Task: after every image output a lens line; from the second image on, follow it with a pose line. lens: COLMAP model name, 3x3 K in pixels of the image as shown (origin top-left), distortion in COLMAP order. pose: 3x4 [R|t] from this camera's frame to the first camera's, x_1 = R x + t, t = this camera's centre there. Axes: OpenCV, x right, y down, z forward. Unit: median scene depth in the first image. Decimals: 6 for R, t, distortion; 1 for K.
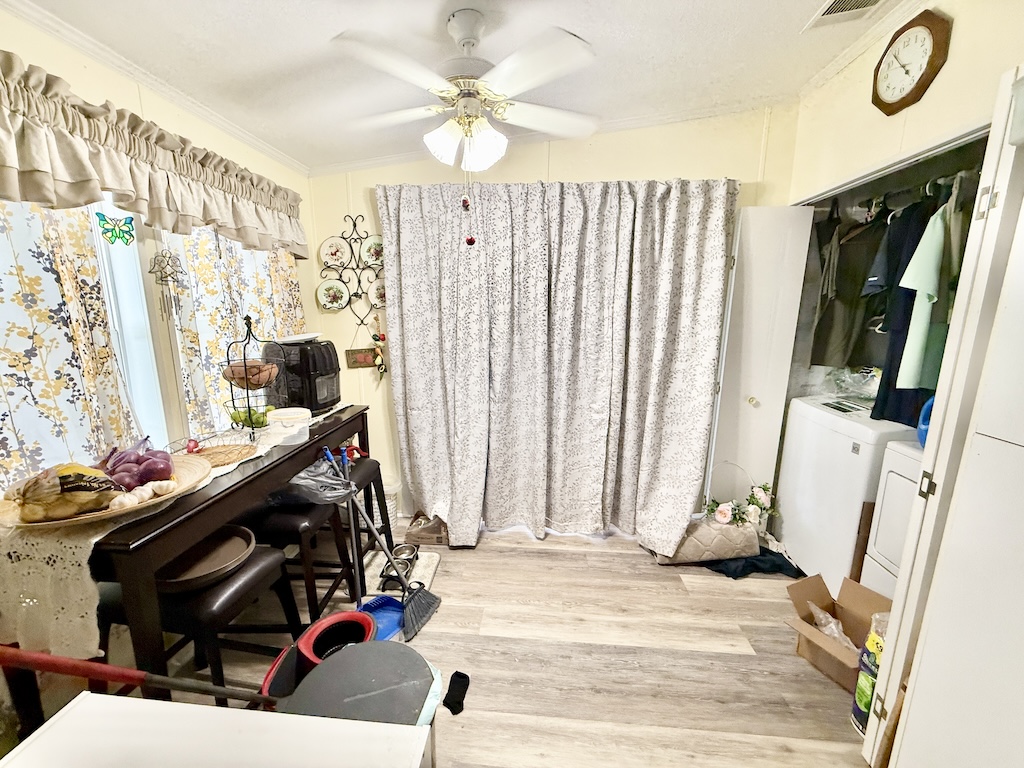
lens RADIAL K [[408.7, 0, 508.9], [0, 408.7, 383.5], [0, 0, 1]] dist [0.001057, -0.000248]
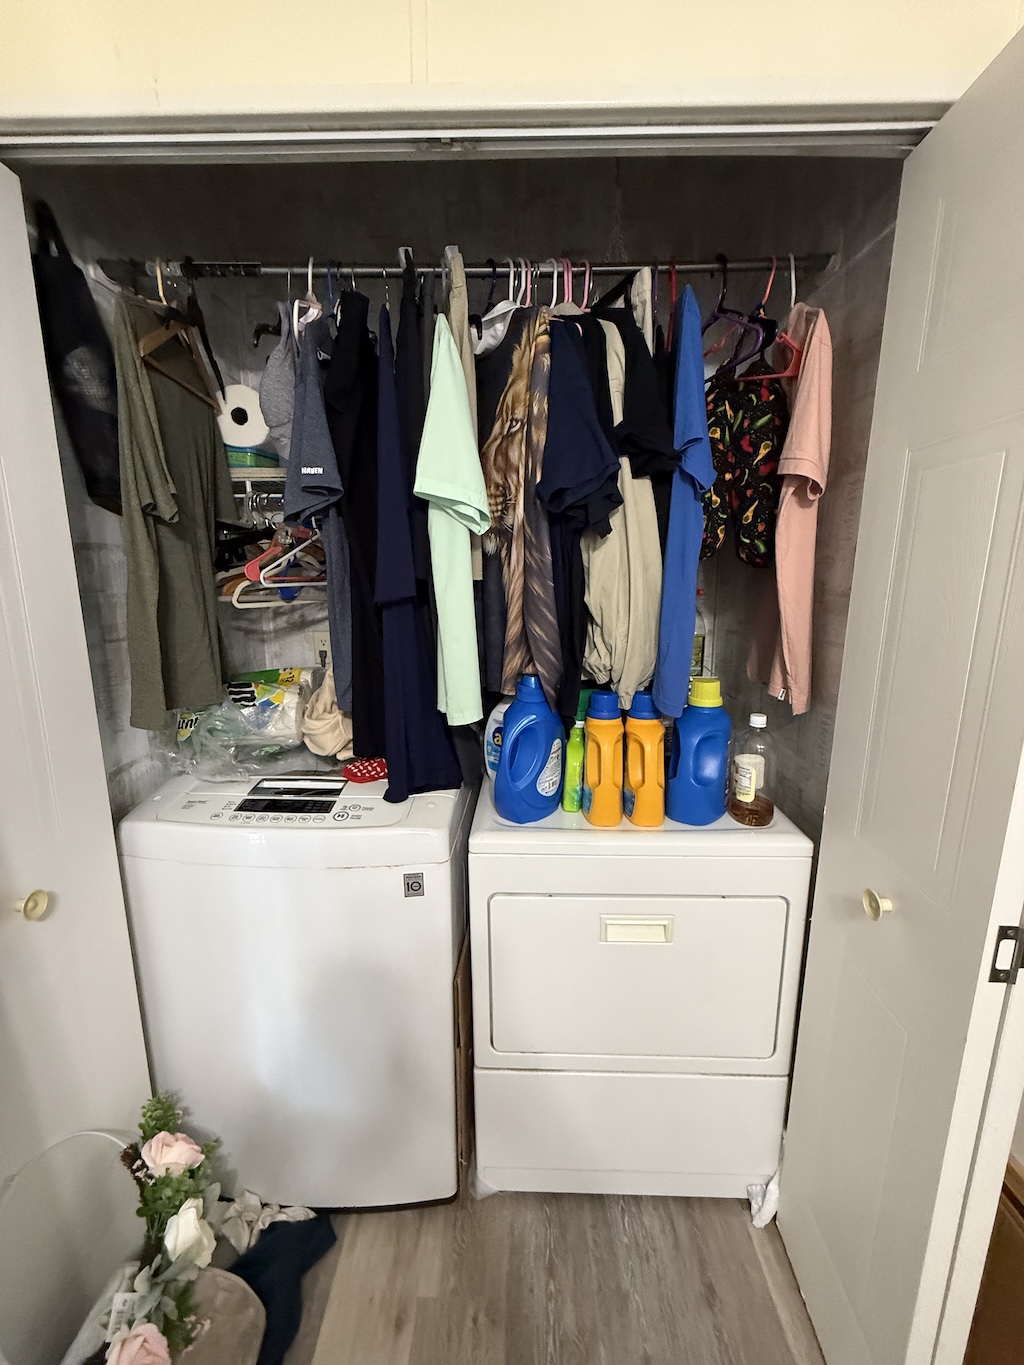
lens RADIAL K [[544.8, 0, 513.5], [0, 544.8, 680.8], [0, 0, 1]] dist [0.001057, -0.000248]
pose [[-0.071000, -0.201122, 0.976990, 0.336434], [0.185122, 0.959789, 0.211034, -0.138513], [-0.980147, 0.195846, -0.030913, 0.868073]]
